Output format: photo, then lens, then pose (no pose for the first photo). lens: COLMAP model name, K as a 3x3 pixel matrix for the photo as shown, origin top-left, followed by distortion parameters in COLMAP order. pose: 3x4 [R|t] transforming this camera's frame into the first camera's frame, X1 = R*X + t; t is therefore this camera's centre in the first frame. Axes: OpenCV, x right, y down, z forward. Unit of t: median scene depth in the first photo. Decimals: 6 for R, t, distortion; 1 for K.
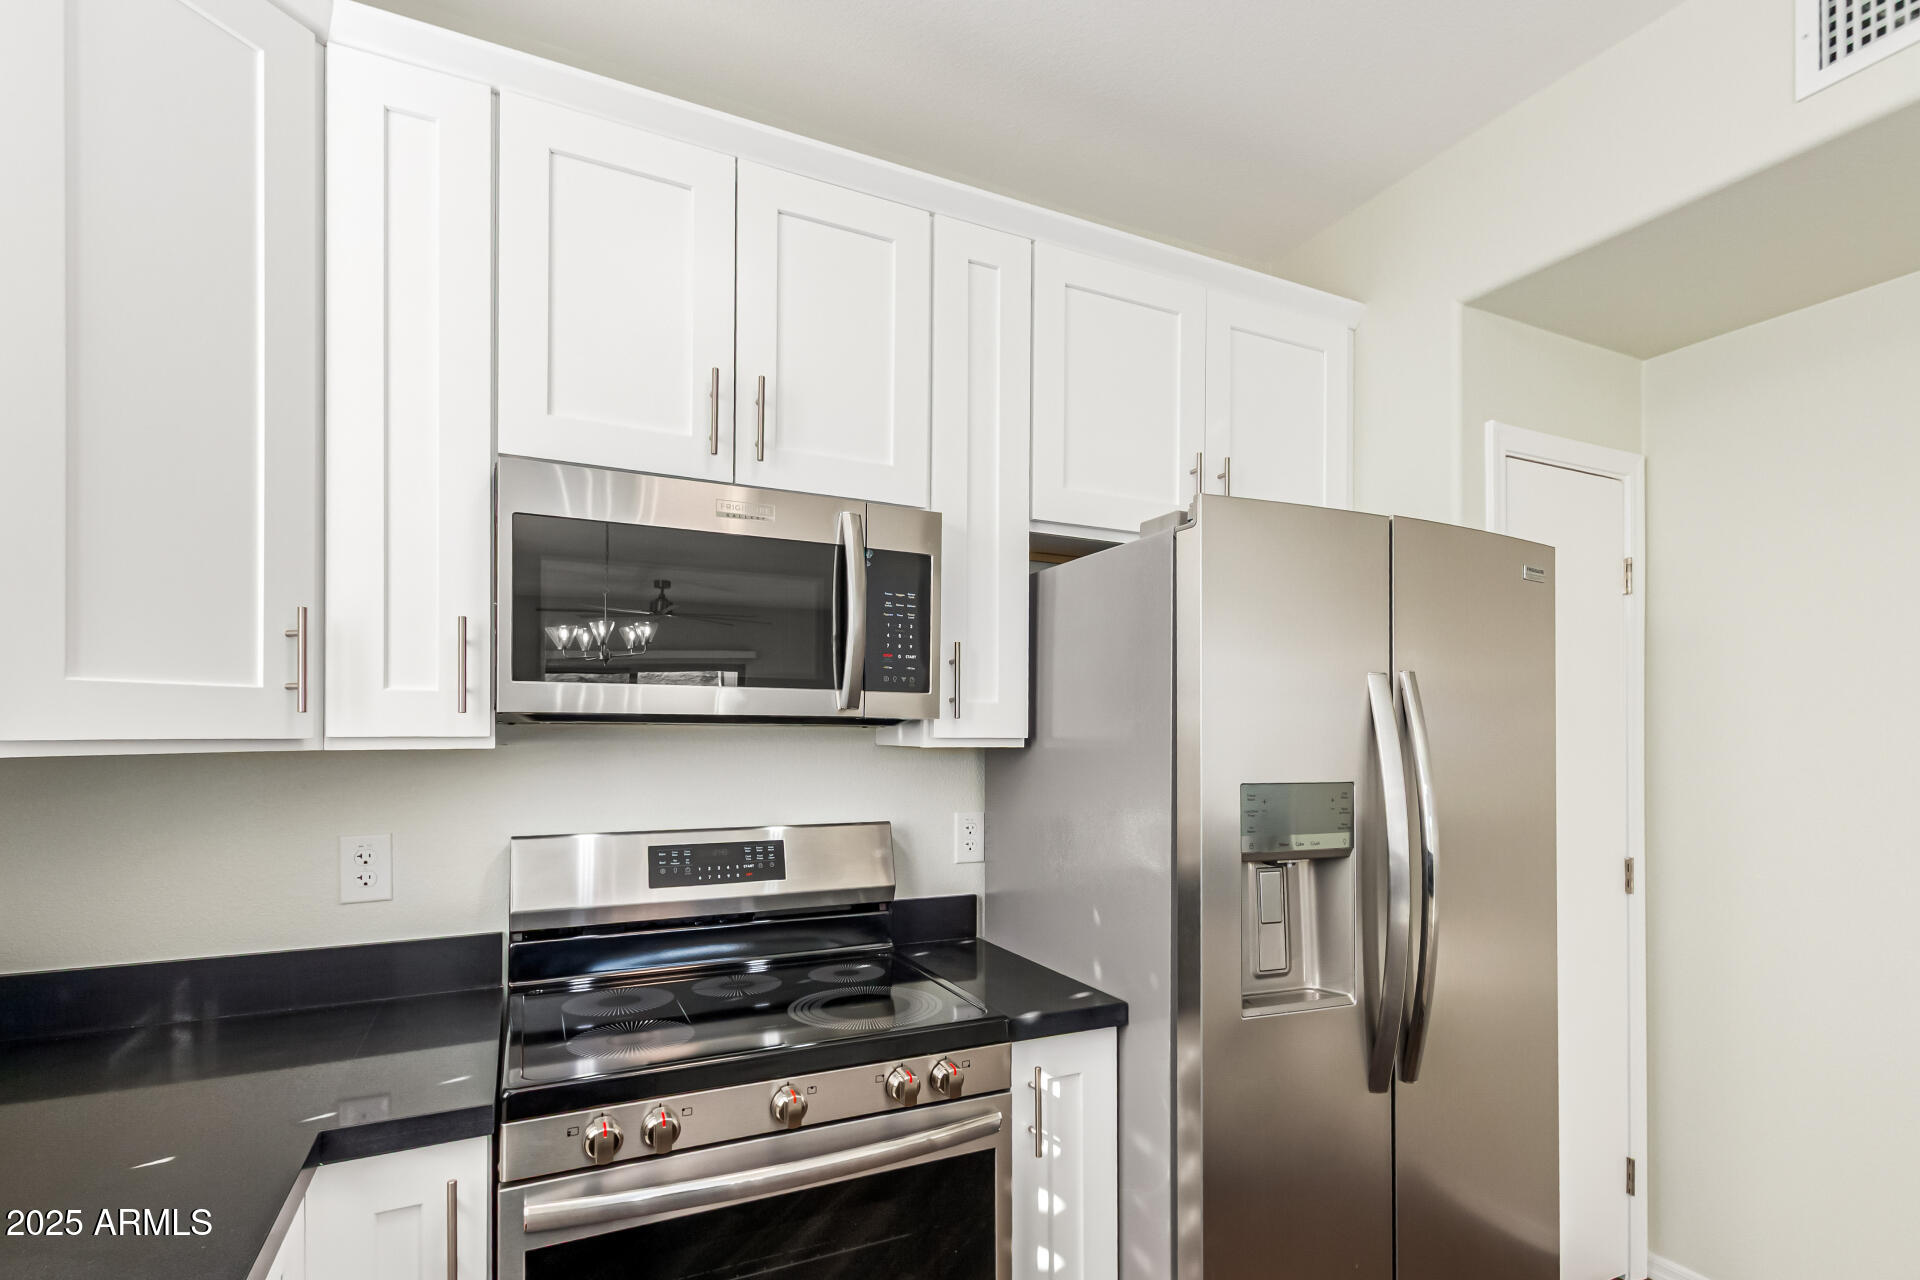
lens RADIAL K [[951.6, 0, 956.1], [0, 951.6, 735.5], [0, 0, 1]] dist [0.014790, 0.000393]
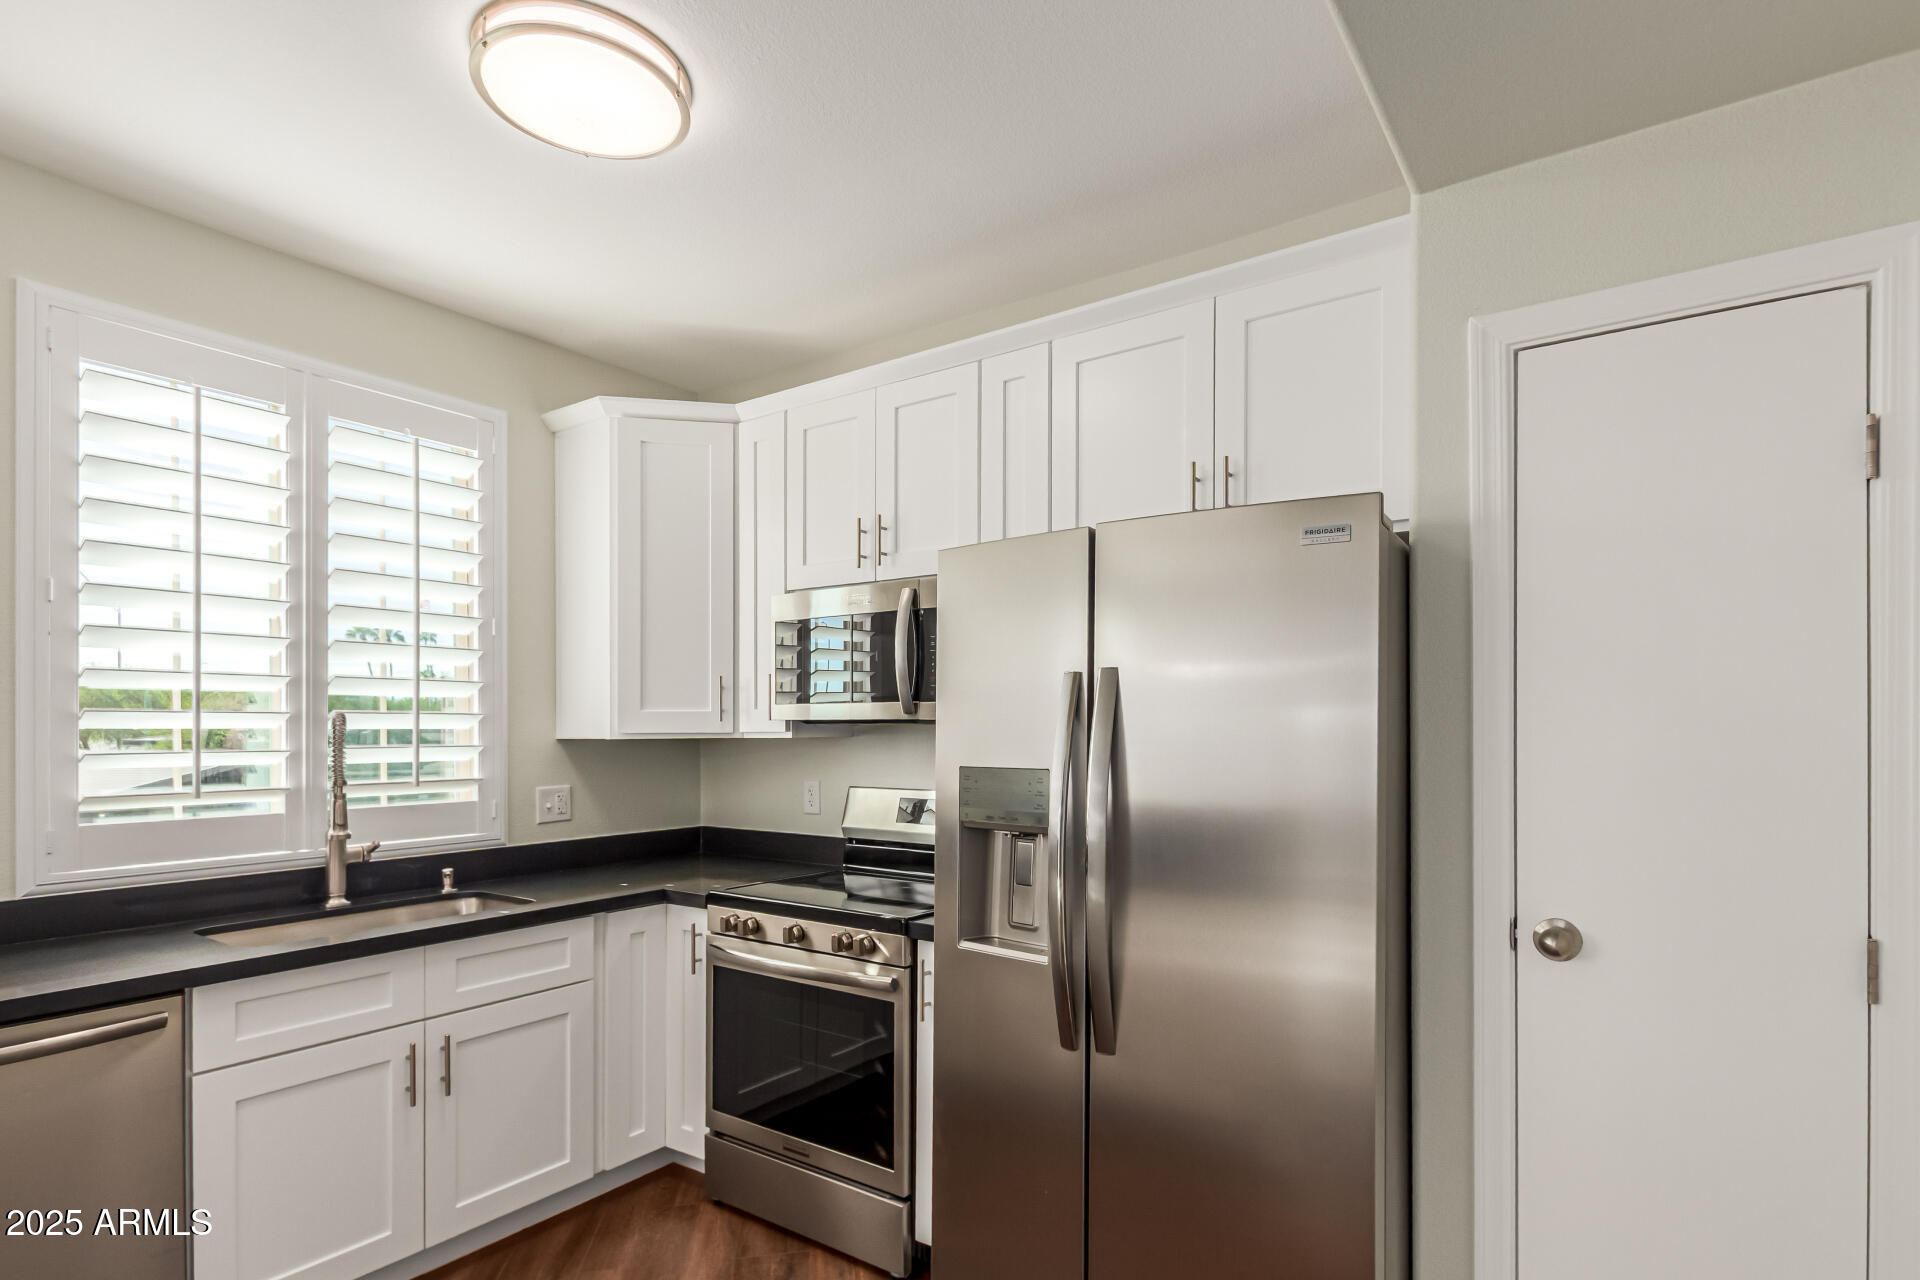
lens RADIAL K [[944.9, 0, 952.2], [0, 944.9, 727.0], [0, 0, 1]] dist [-0.002370, -0.000293]
pose [[0.456401, -0.007248, -0.889745, 1.407799], [0.000943, 0.999970, -0.007662, 0.005222], [0.889774, 0.002658, 0.456395, 0.387491]]
